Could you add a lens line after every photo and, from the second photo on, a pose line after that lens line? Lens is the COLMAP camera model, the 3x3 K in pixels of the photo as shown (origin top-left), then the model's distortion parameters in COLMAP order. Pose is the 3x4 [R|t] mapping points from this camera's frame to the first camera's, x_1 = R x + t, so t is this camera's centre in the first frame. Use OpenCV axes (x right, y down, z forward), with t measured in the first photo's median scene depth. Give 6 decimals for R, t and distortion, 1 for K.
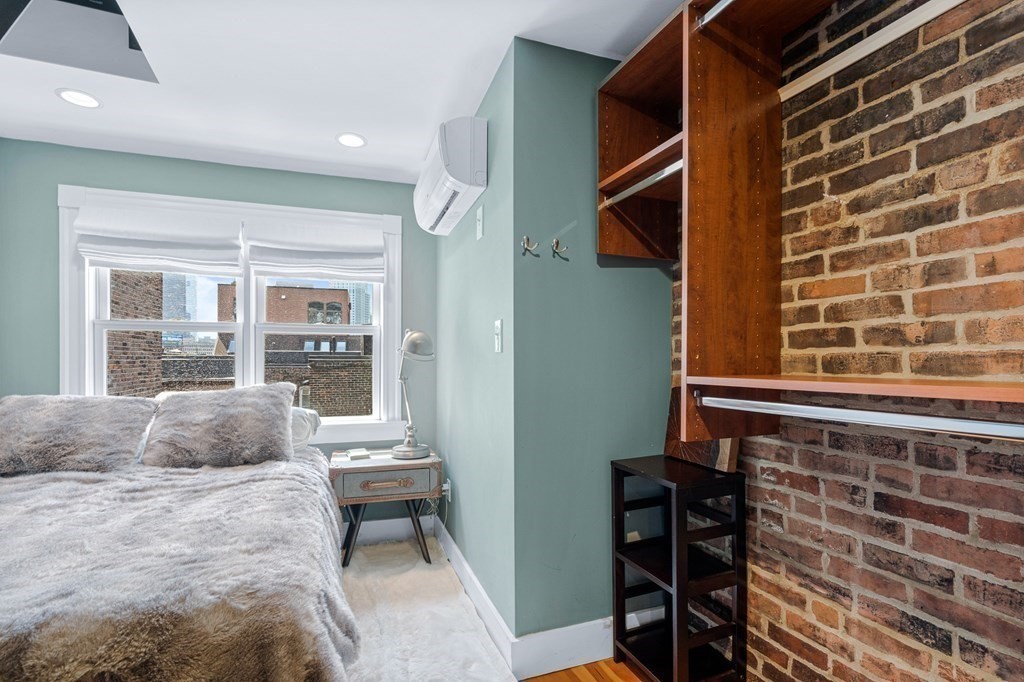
lens RADIAL K [[471.4, 0, 511.3], [0, 471.4, 357.9], [0, 0, 1]] dist [0.000049, -0.000024]
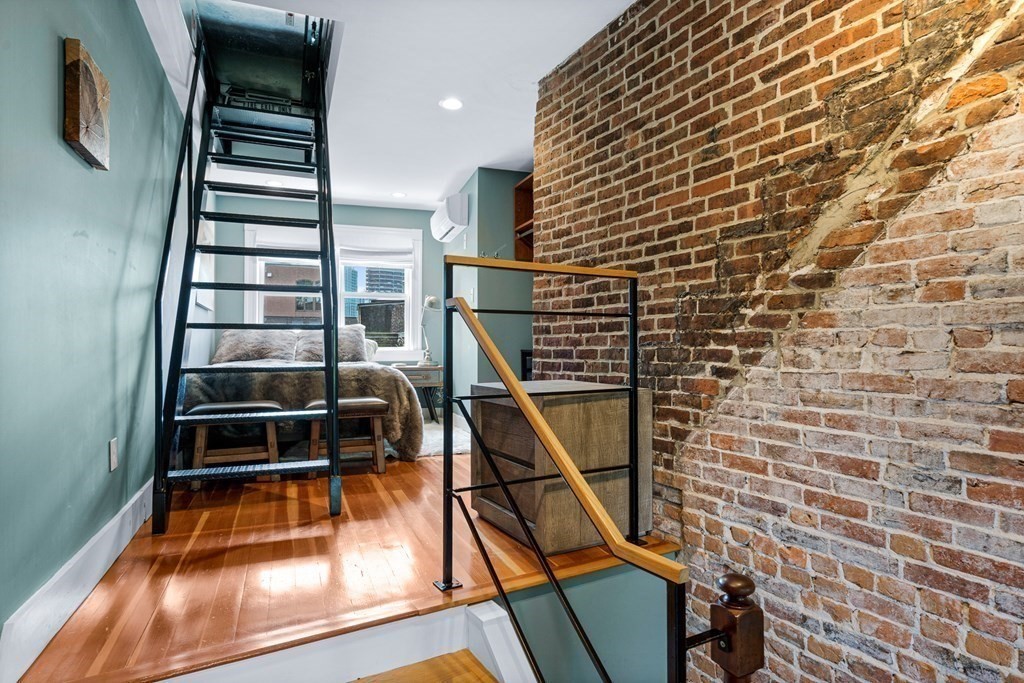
lens RADIAL K [[563.8, 0, 512.0], [0, 563.8, 341.5], [0, 0, 1]] dist [-0.000015, 0.000023]
pose [[0.999748, 0.002603, -0.022289, 0.162453], [-0.002903, 0.999906, -0.013437, 0.152890], [0.022252, 0.013499, 0.999661, -1.216573]]
